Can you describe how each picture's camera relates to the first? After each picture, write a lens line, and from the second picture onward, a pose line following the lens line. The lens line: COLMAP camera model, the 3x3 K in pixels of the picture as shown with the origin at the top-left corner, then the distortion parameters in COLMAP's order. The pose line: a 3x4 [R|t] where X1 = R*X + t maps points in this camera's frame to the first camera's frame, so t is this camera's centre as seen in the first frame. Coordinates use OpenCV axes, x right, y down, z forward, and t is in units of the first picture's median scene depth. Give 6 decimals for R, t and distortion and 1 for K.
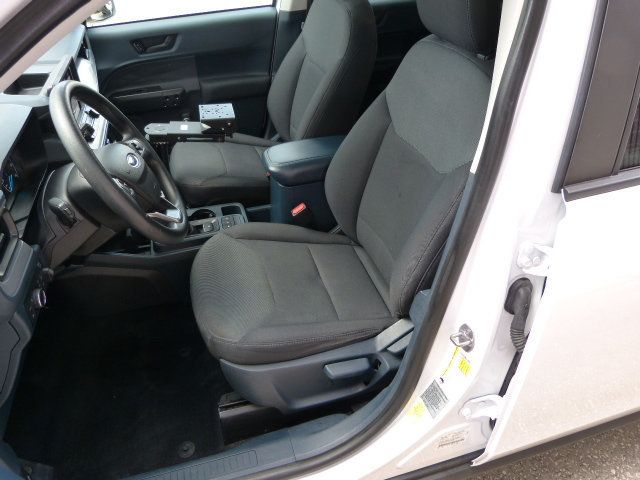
lens RADIAL K [[481.4, 0, 316.7], [0, 481.4, 243.8], [0, 0, 1]] dist [-0.033557, 0.026722]
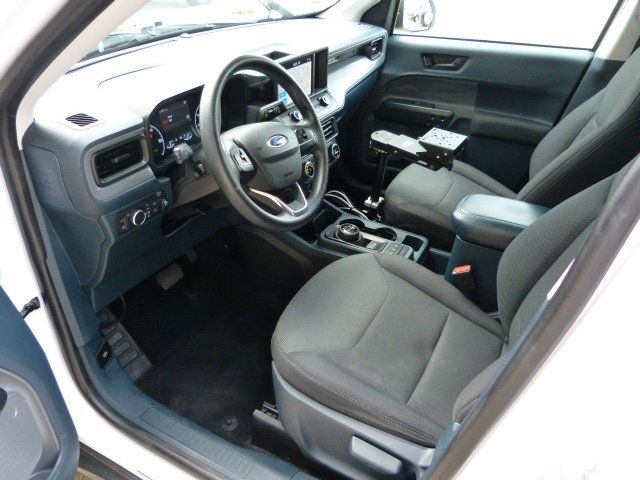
lens RADIAL K [[481.4, 0, 316.7], [0, 481.4, 243.8], [0, 0, 1]] dist [-0.033557, 0.026722]
pose [[0.714214, 0.415999, -0.562888, 0.225319], [-0.449065, 0.889216, 0.087377, -0.068134], [0.536878, 0.190367, 0.821902, 0.152739]]
